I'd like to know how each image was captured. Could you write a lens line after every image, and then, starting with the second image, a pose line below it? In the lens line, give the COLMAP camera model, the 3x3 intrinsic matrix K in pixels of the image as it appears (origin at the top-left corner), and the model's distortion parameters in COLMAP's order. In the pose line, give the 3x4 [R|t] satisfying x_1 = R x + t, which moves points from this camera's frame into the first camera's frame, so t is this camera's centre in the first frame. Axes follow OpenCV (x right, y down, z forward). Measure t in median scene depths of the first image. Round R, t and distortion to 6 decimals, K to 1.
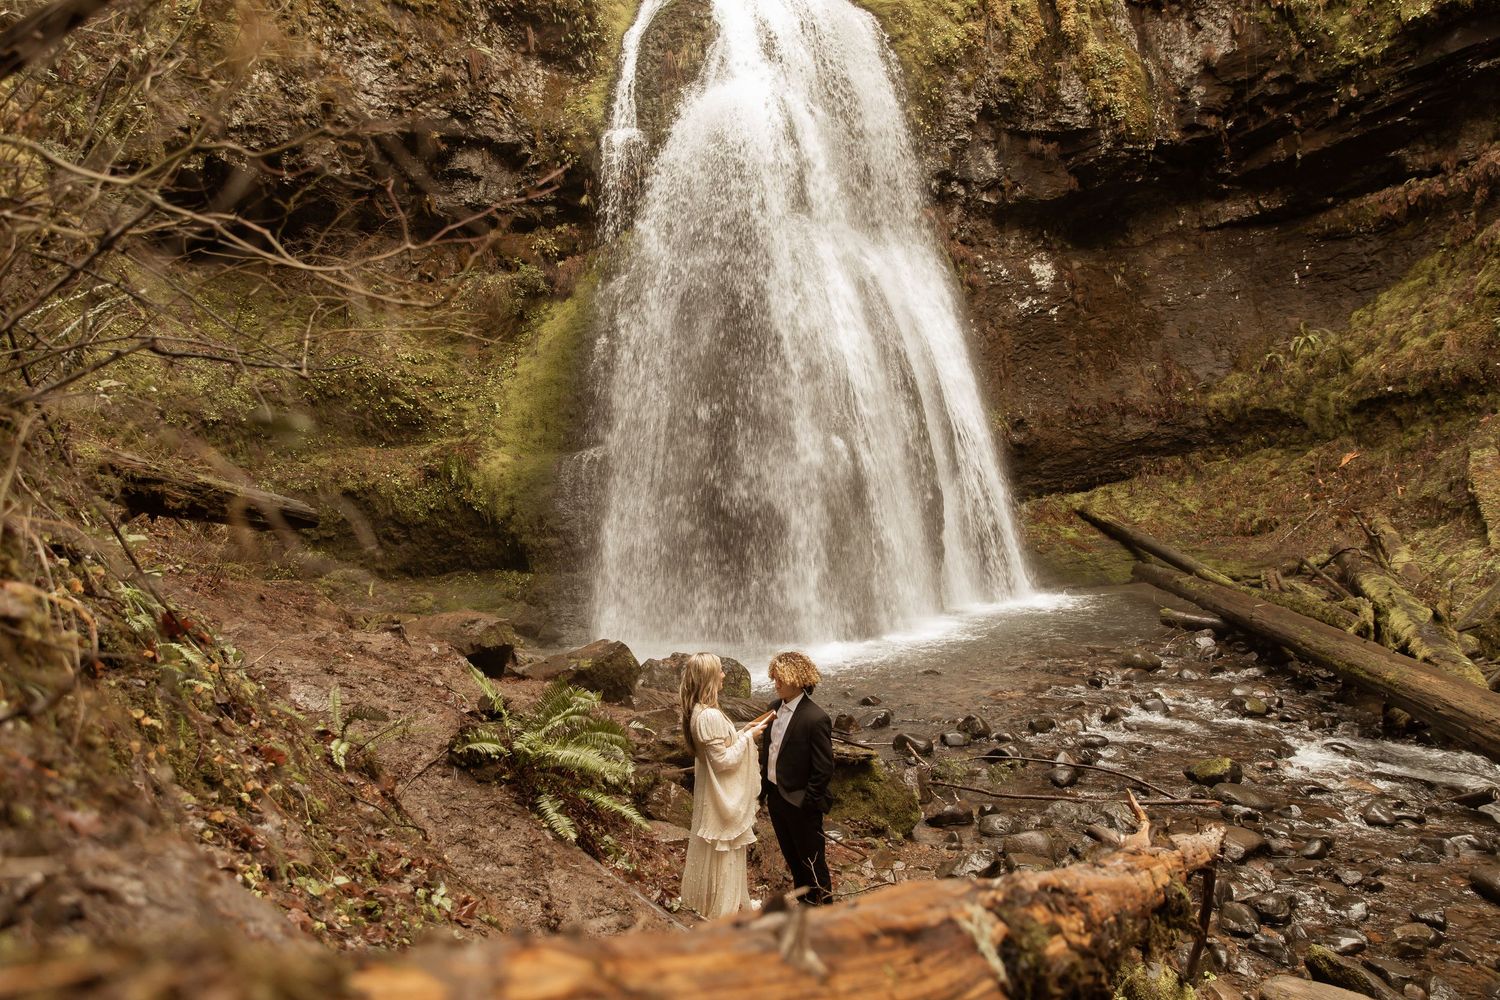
lens RADIAL K [[1011.9, 0, 742.0], [0, 1011.9, 494.7], [0, 0, 1]] dist [-0.103286, 0.075415]
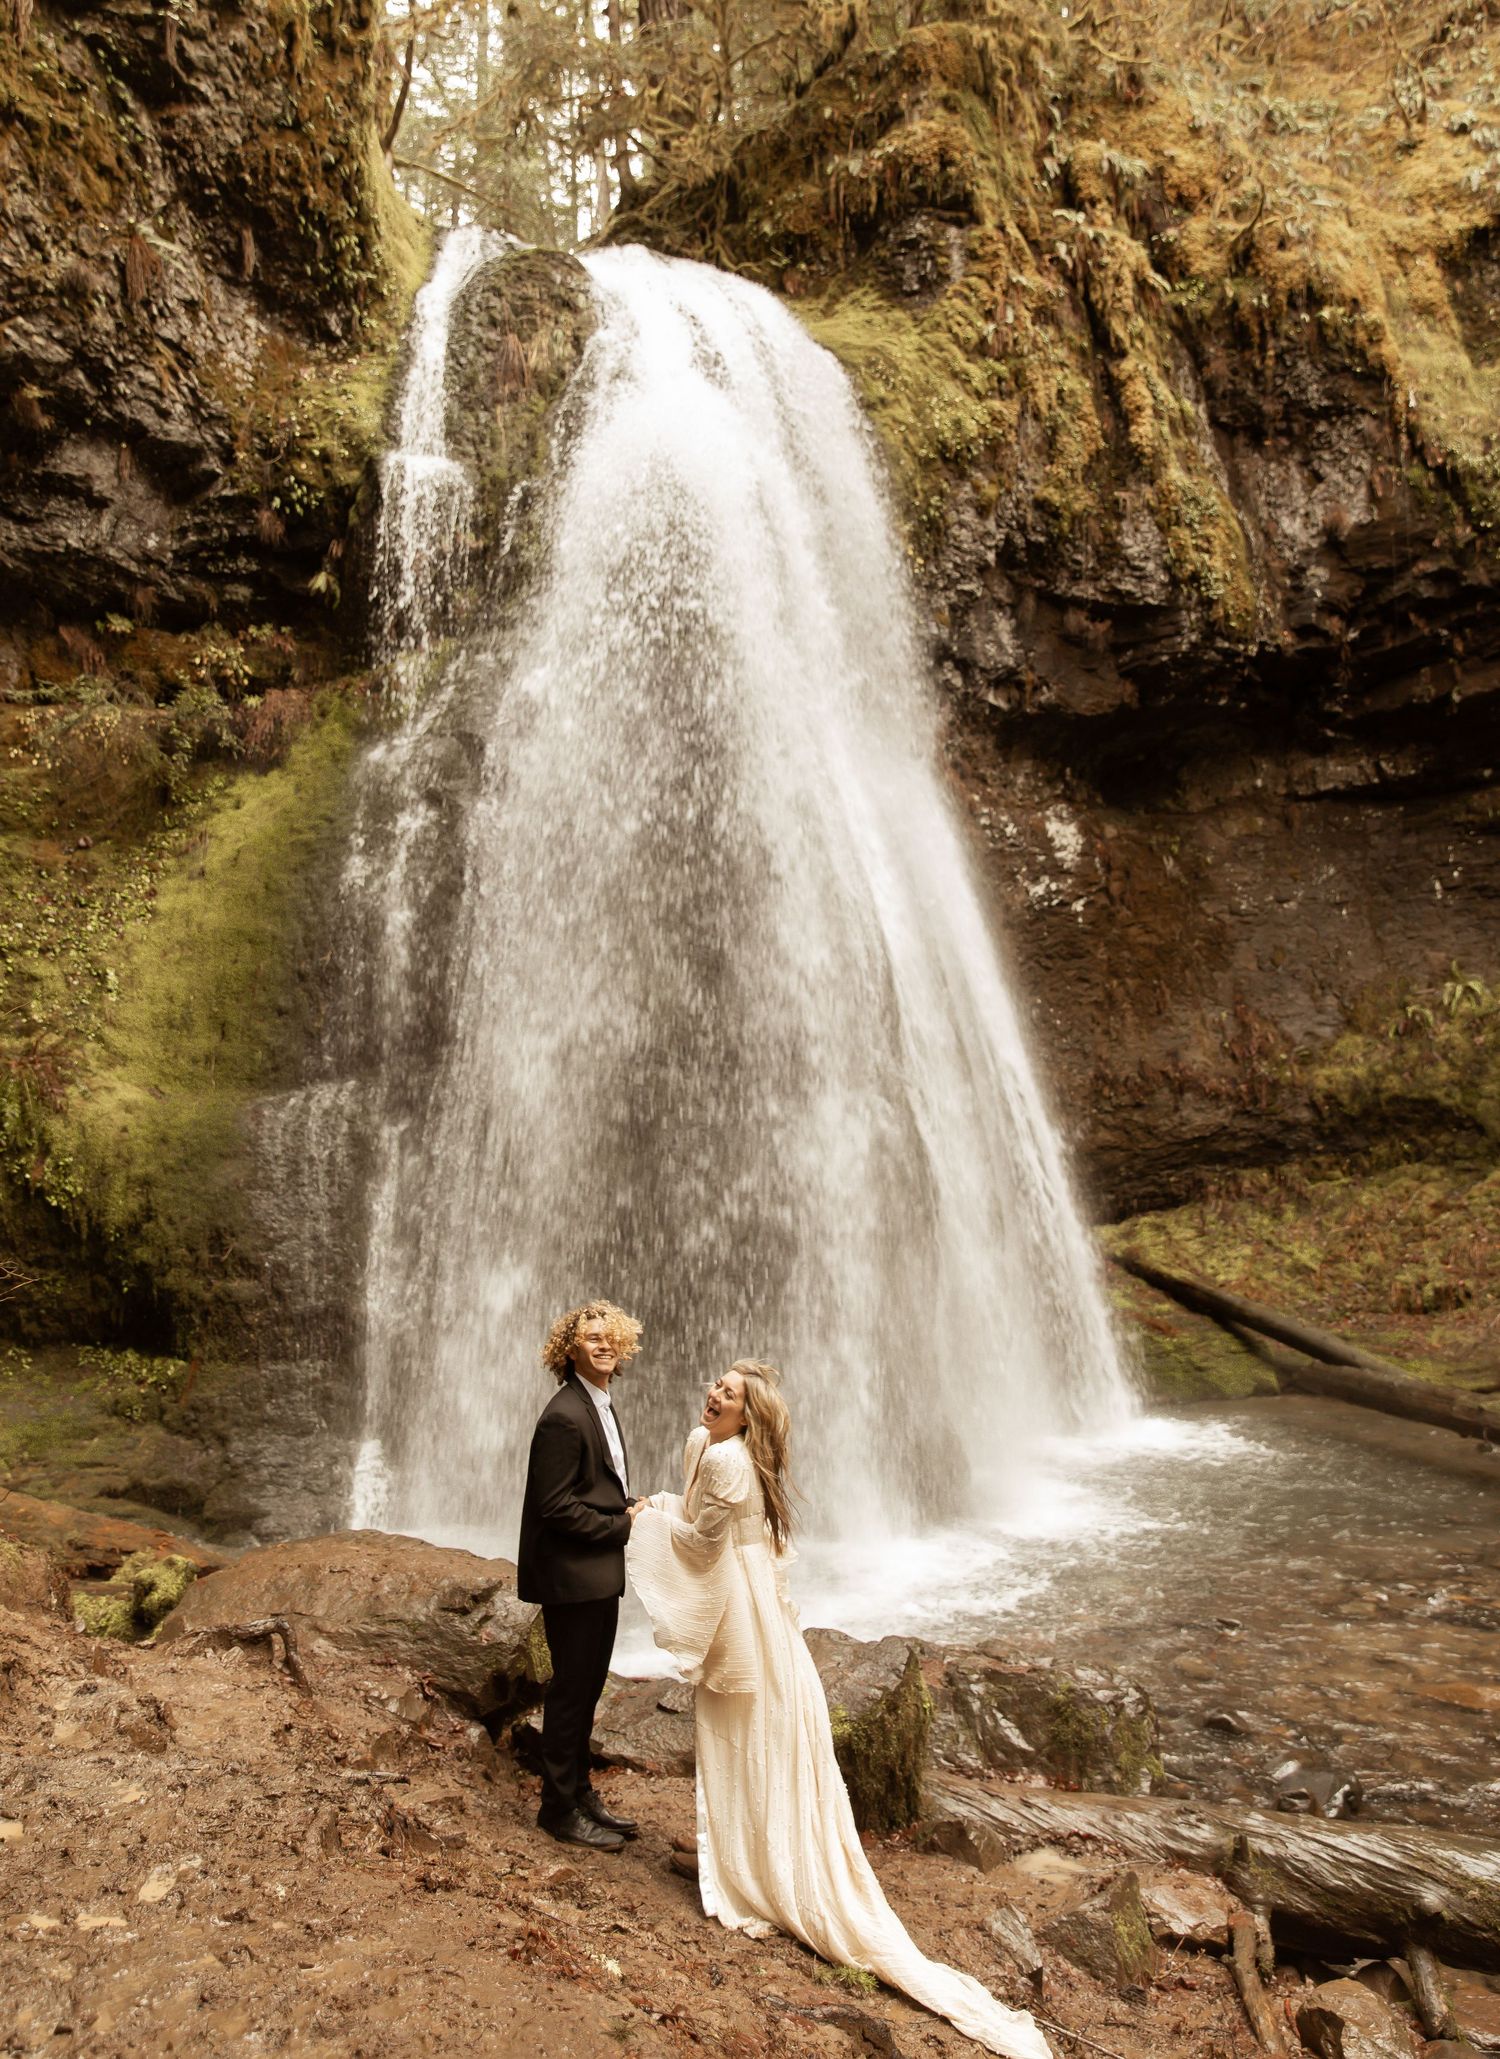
lens RADIAL K [[1634.5, 0, 747.0], [0, 1634.5, 937.9], [0, 0, 1]] dist [-0.089744, 0.084430]
pose [[0.956658, 0.095197, 0.275213, -0.141450], [-0.049435, 0.984430, -0.168680, 0.003044], [-0.286986, 0.147765, 0.946470, 0.185113]]
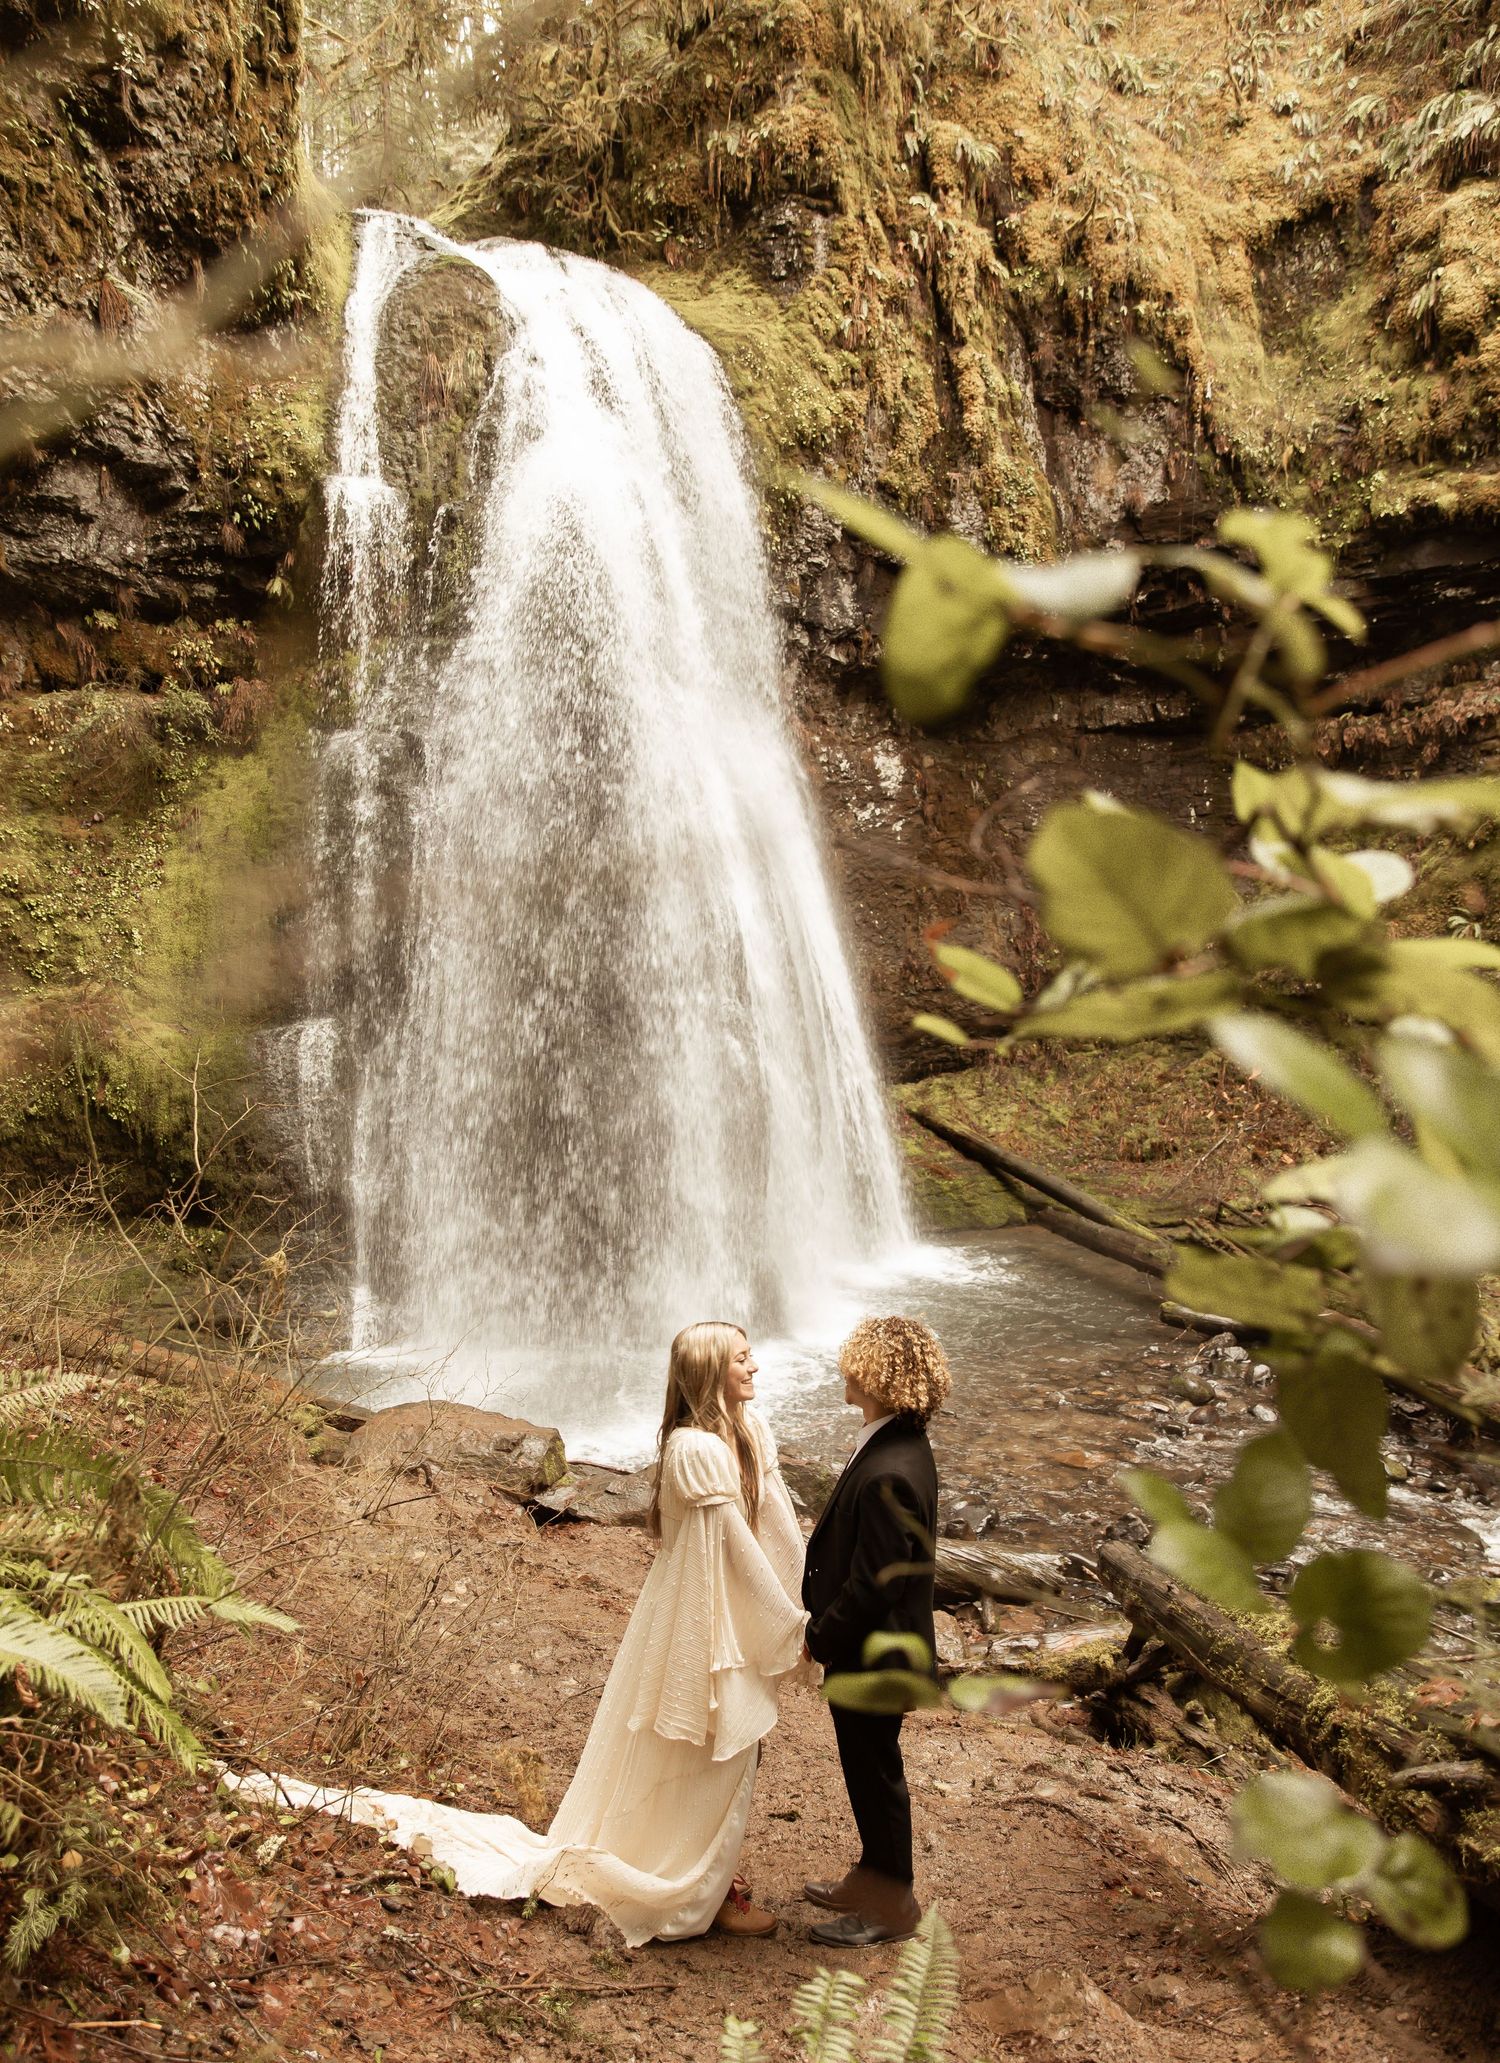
lens RADIAL K [[1518.3, 0, 747.5], [0, 1518.3, 1127.0], [0, 0, 1]] dist [-0.100041, 0.075674]
pose [[0.924799, 0.028453, 0.379390, -0.199545], [-0.063296, 0.994809, 0.079683, -0.057202], [-0.375153, -0.097704, 0.921799, 0.048206]]
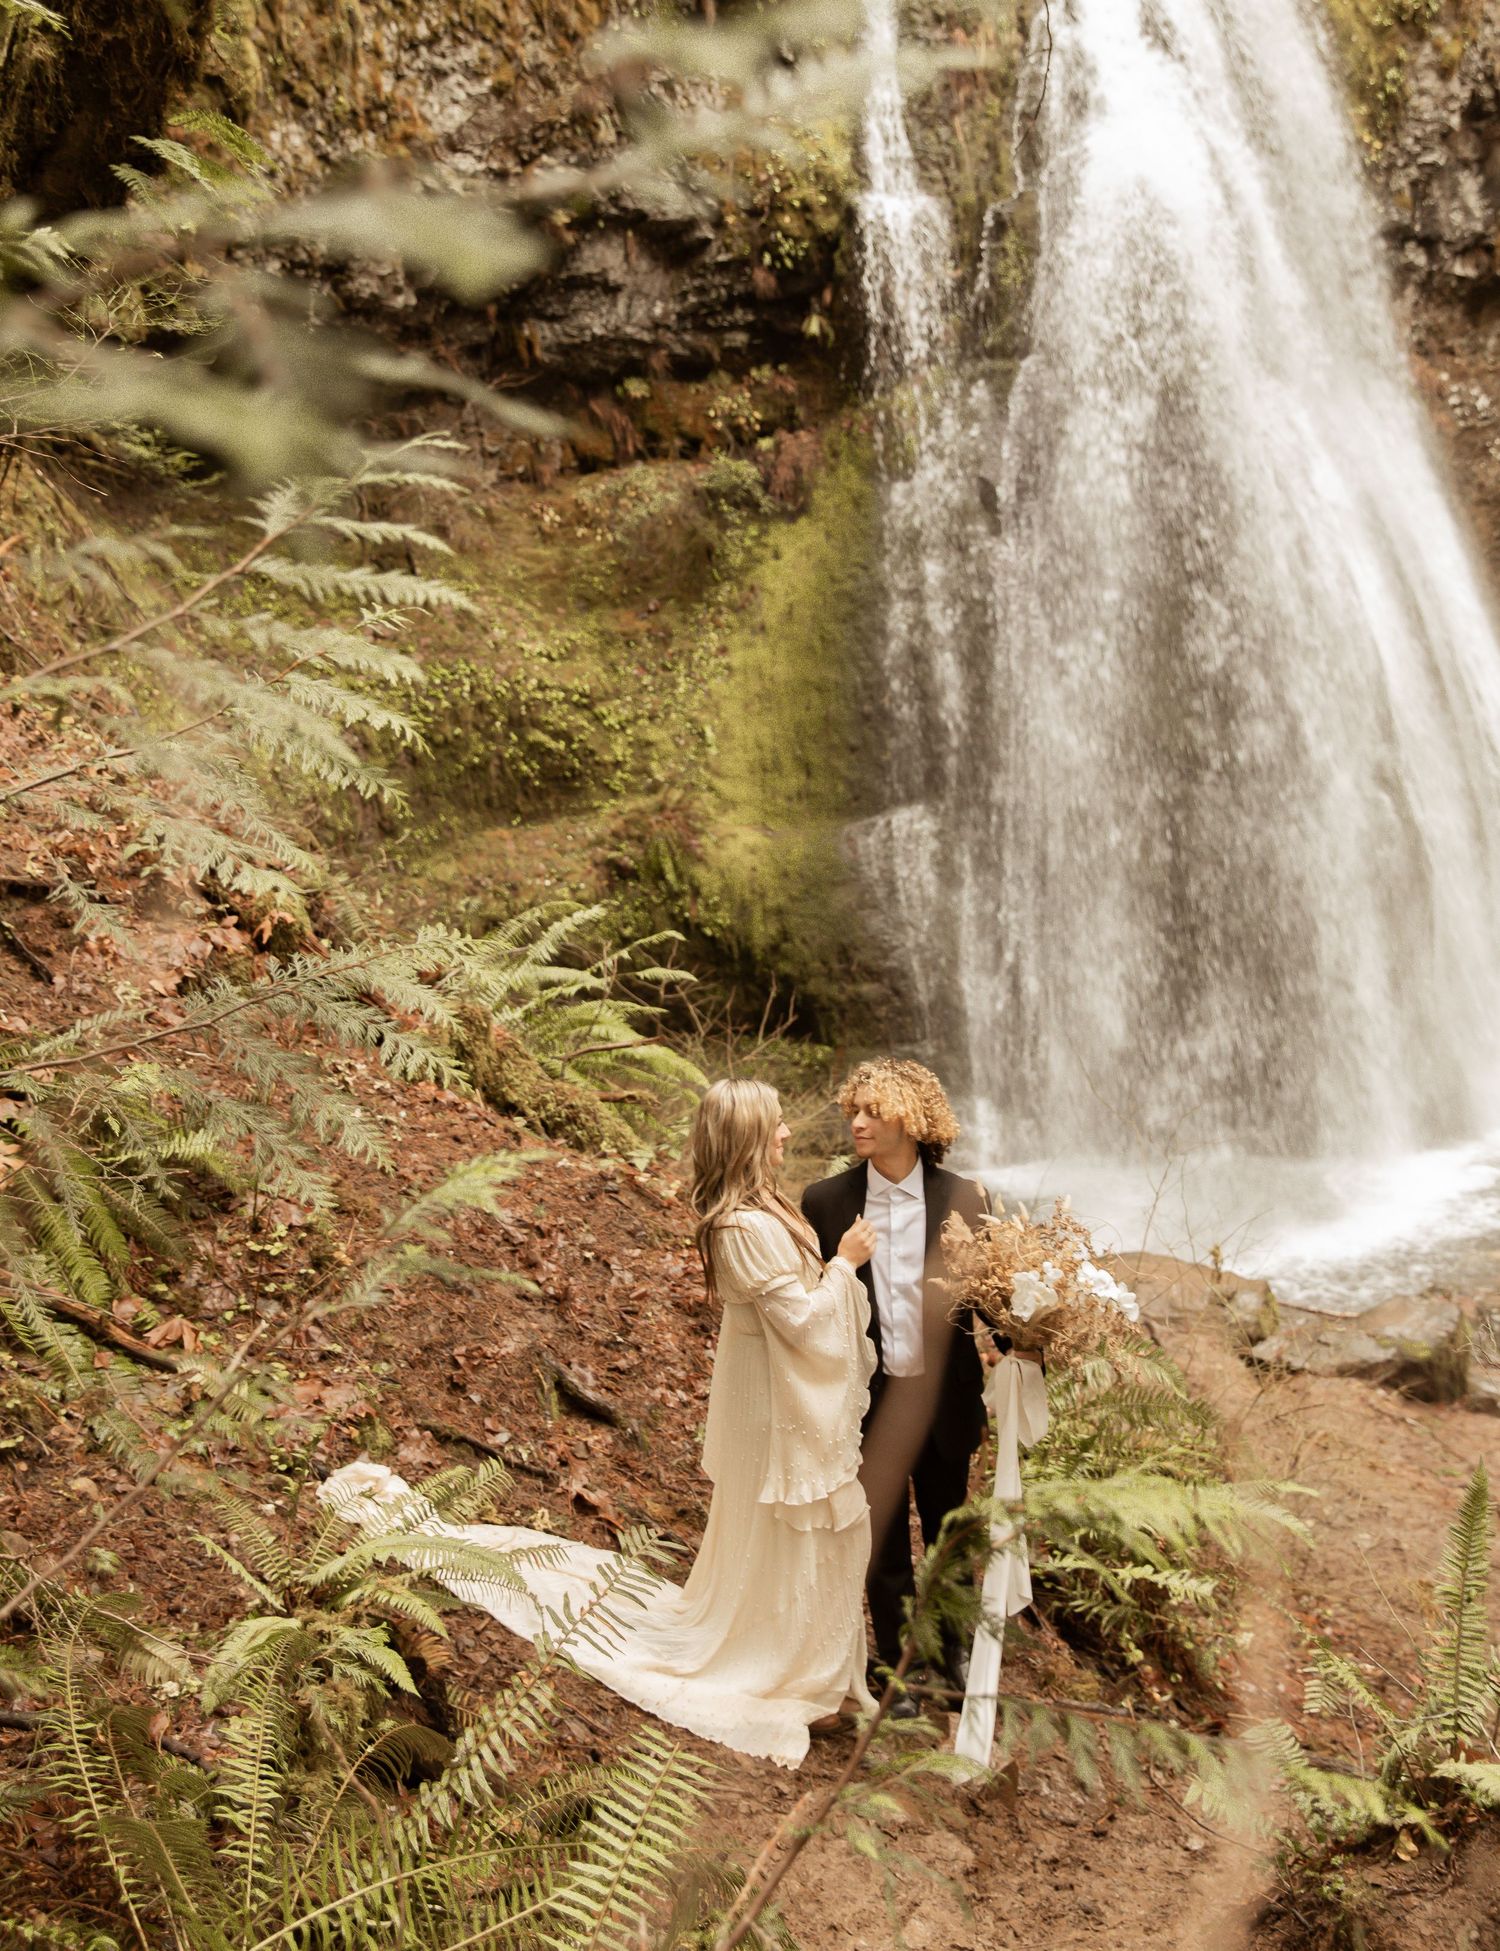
lens RADIAL K [[1971.2, 0, 765.2], [0, 1971.2, 837.8], [0, 0, 1]] dist [-0.016050, 0.000000]
pose [[0.994091, -0.047274, 0.097716, -0.265146], [0.037832, 0.994632, 0.096312, -0.110672], [-0.101744, -0.092046, 0.990543, -0.055918]]
